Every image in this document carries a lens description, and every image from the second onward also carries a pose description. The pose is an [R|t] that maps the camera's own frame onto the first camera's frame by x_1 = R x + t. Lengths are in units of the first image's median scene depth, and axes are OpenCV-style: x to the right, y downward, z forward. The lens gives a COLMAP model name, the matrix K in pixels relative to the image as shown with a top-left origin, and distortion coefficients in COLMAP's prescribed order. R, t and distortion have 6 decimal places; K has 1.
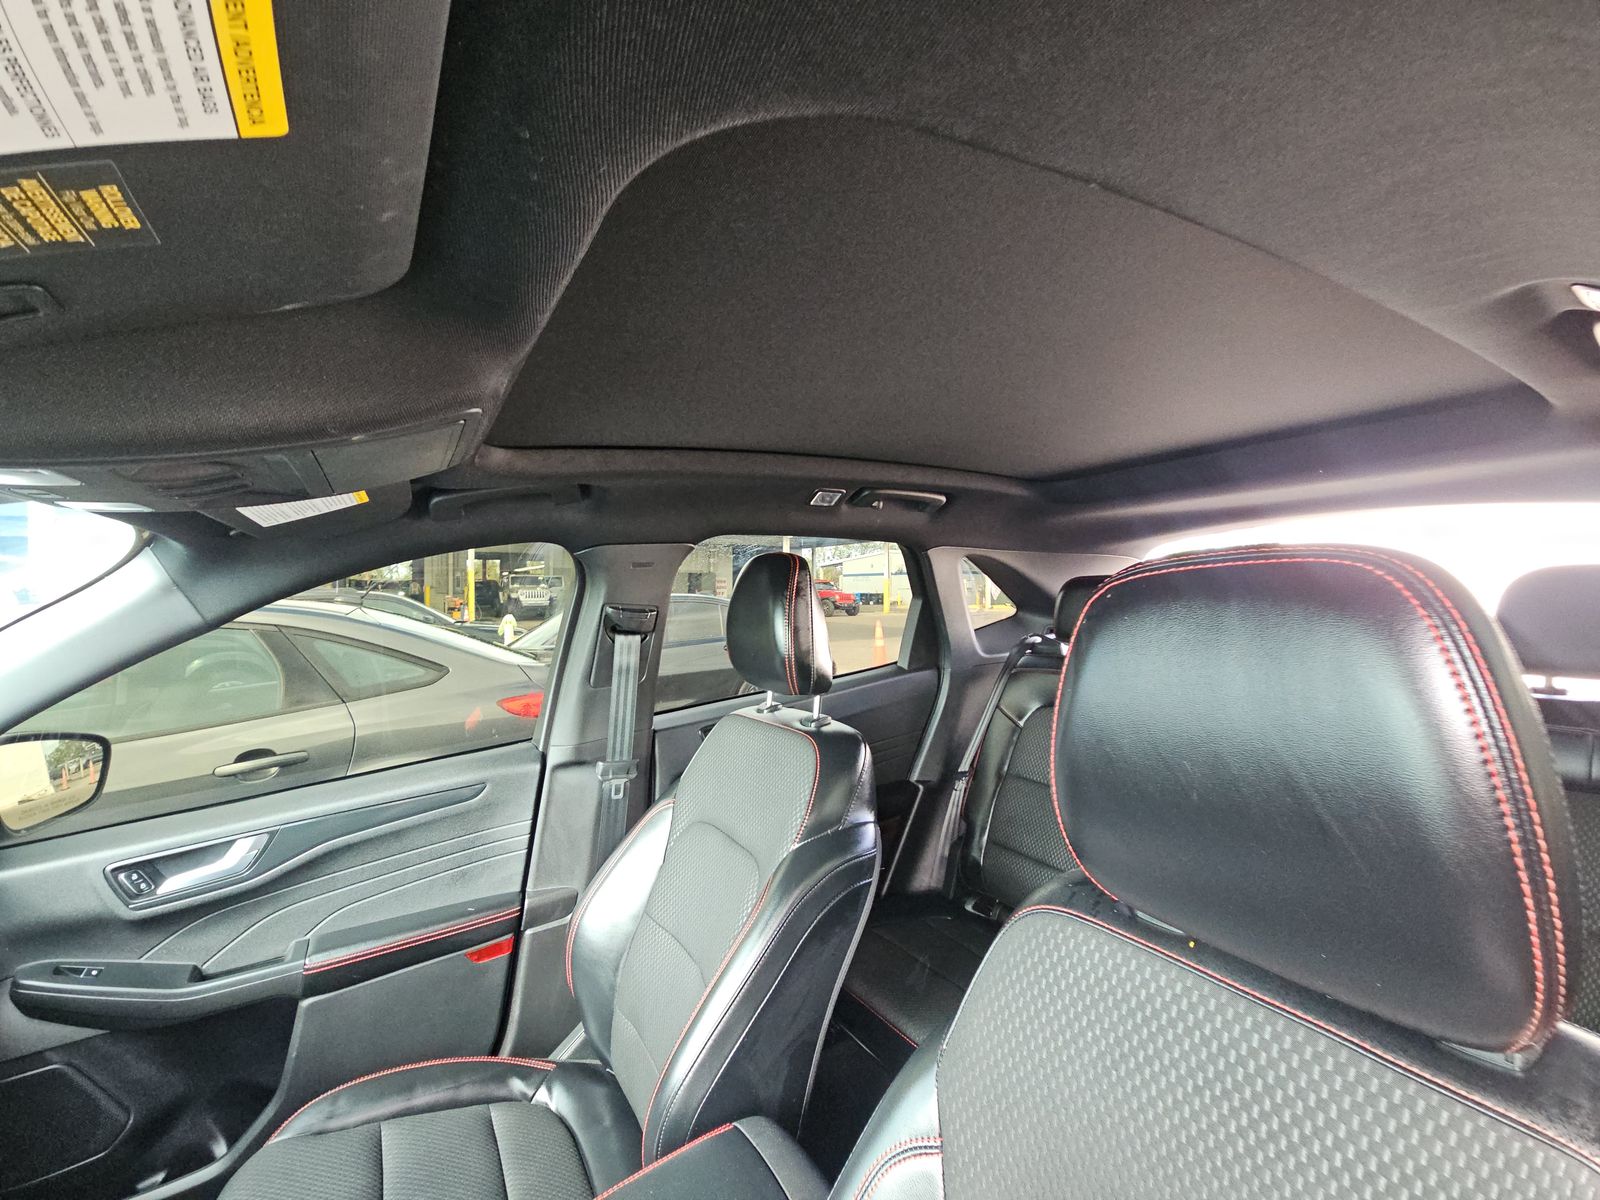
lens RADIAL K [[668.7, 0, 816.6], [0, 668.7, 586.0], [0, 0, 1]] dist [0.004739, -0.007667]
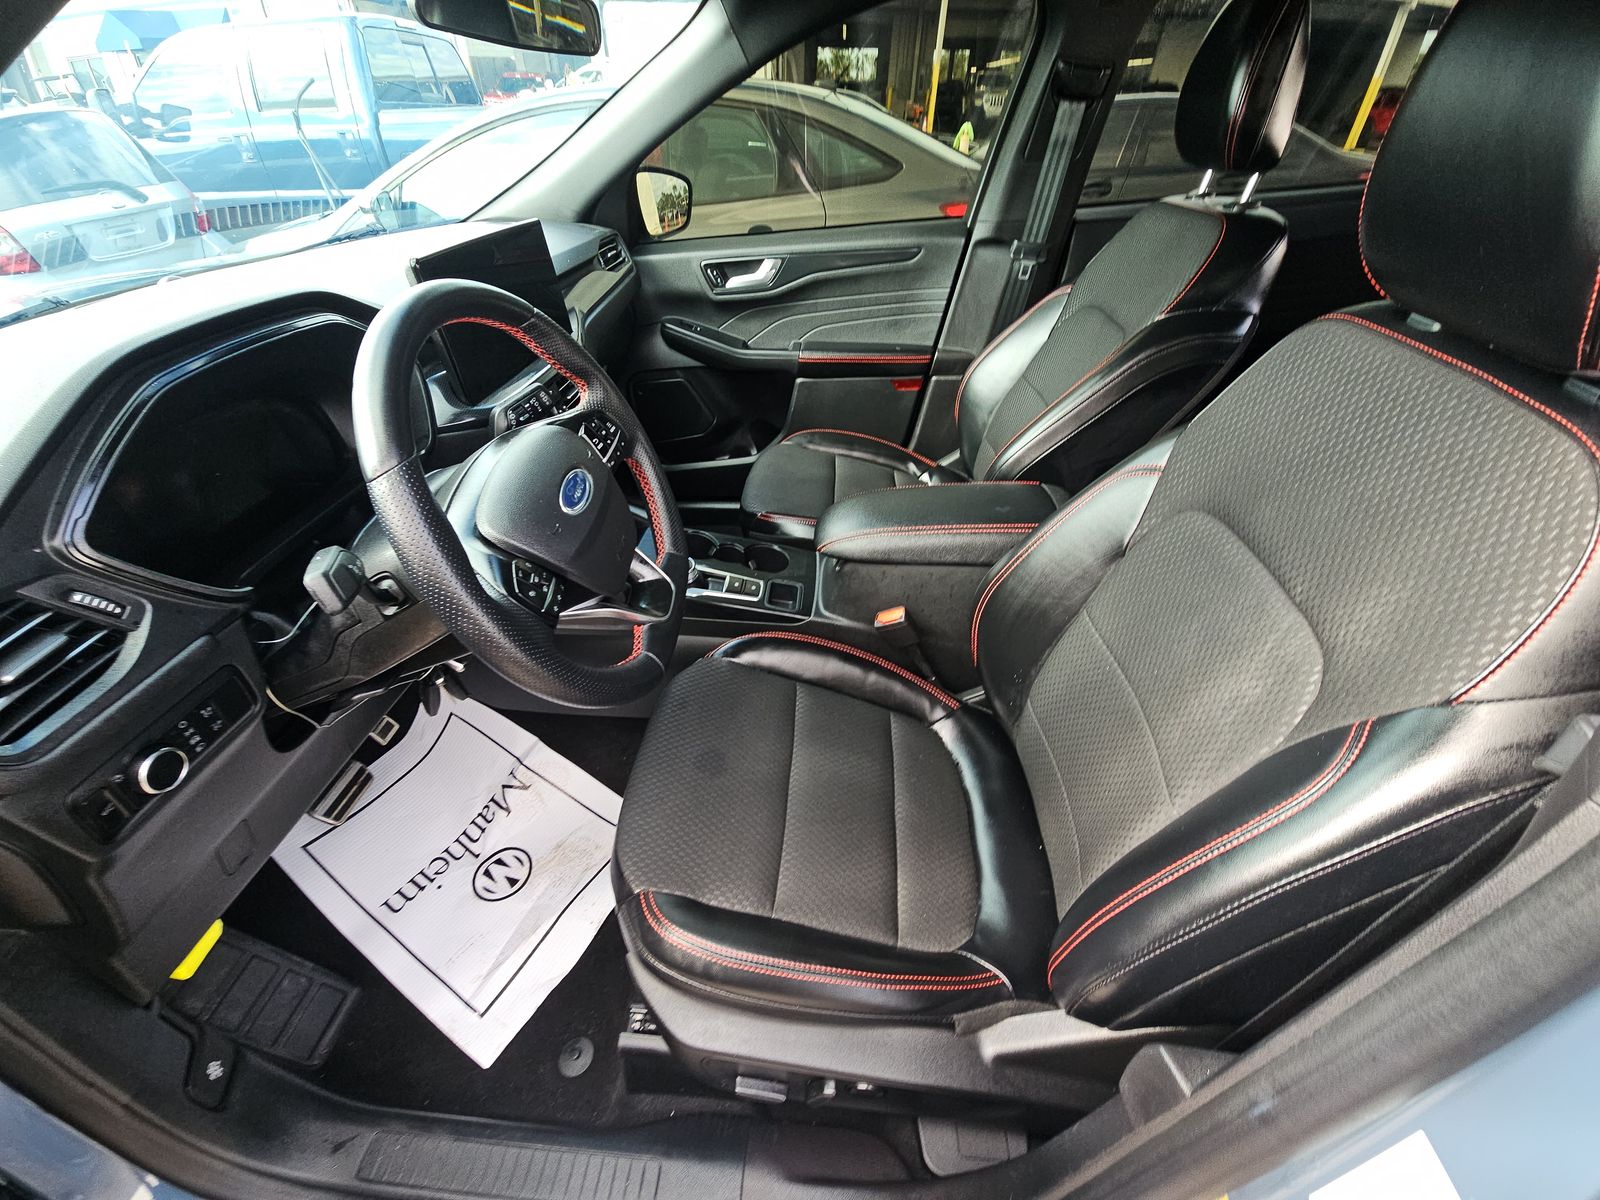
lens RADIAL K [[670.2, 0, 779.0], [0, 670.2, 599.2], [0, 0, 1]] dist [0.002532, 0.000247]
pose [[0.791030, 0.378675, -0.480496, 0.128457], [-0.016526, 0.798350, 0.601967, 0.074616], [0.611554, -0.468233, 0.637777, -0.235003]]
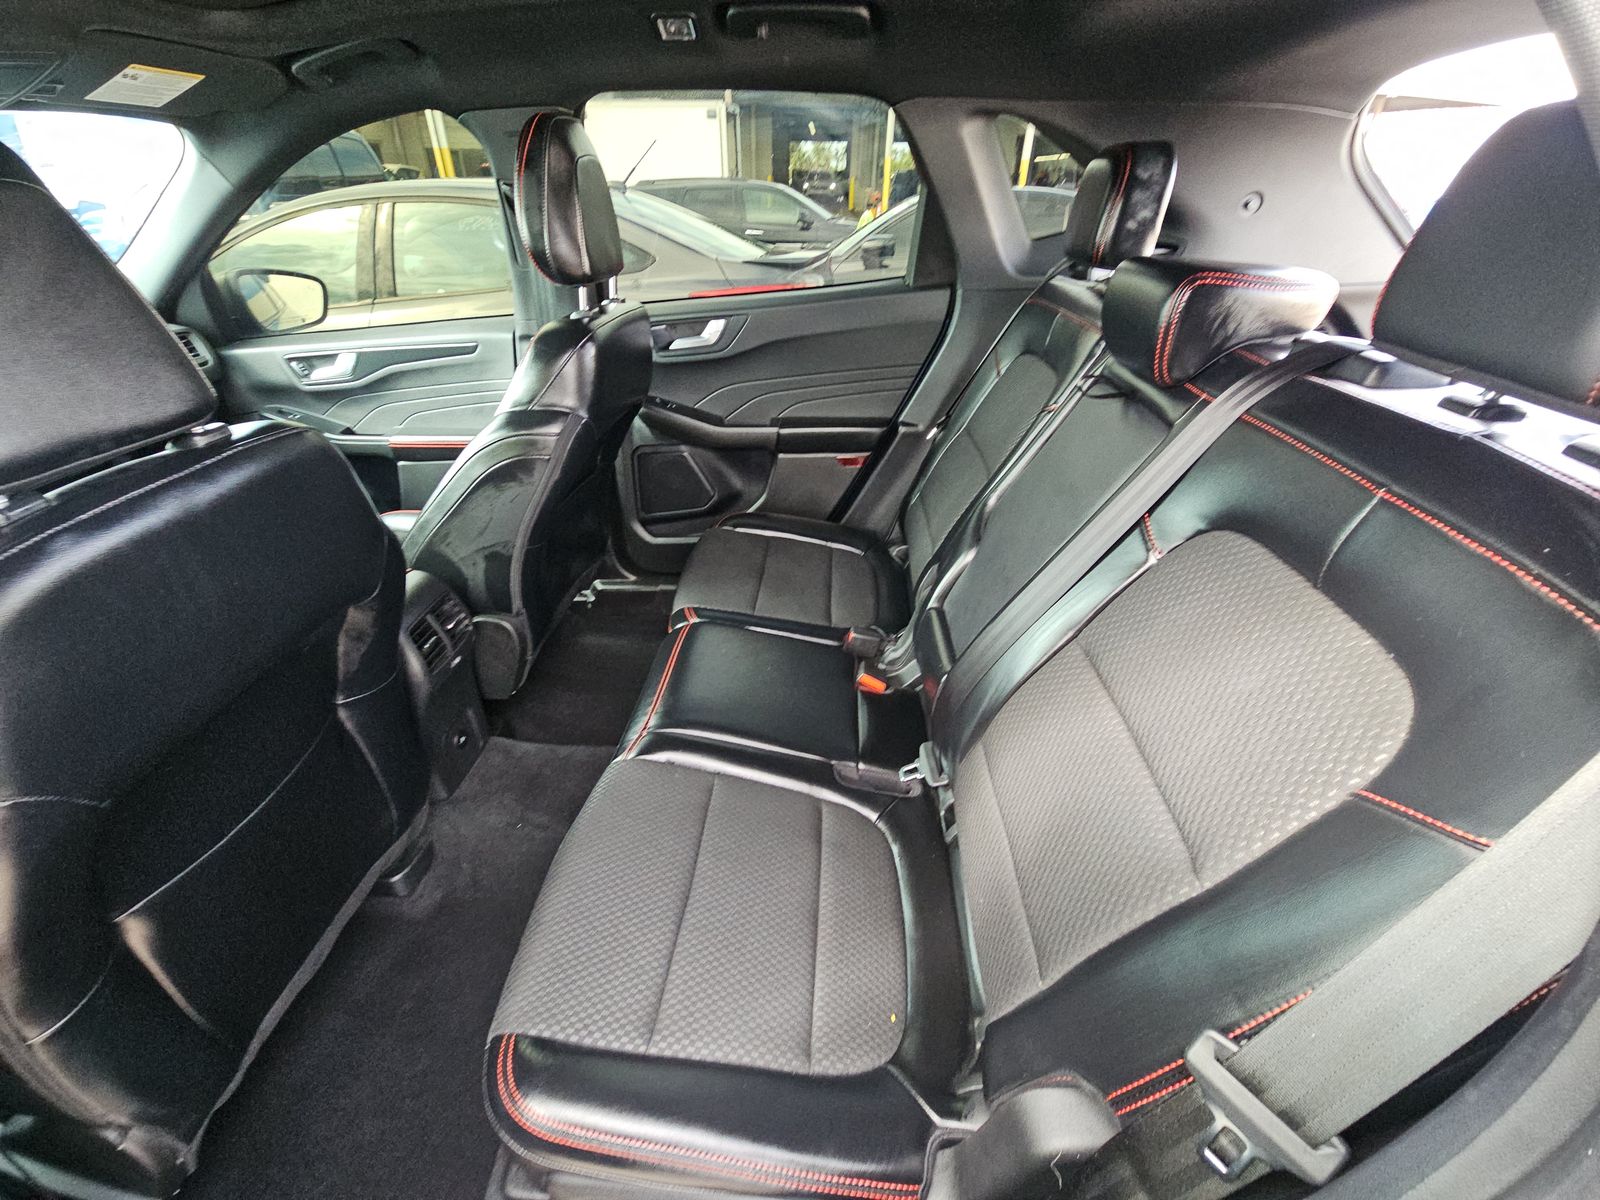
lens RADIAL K [[706.1, 0, 798.8], [0, 706.1, 594.1], [0, 0, 1]] dist [0.033196, 0.000048]
pose [[0.780734, 0.312509, -0.541103, 0.899920], [0.001730, 0.864870, 0.501993, 0.019484], [0.624861, -0.392859, 0.674693, 0.262503]]
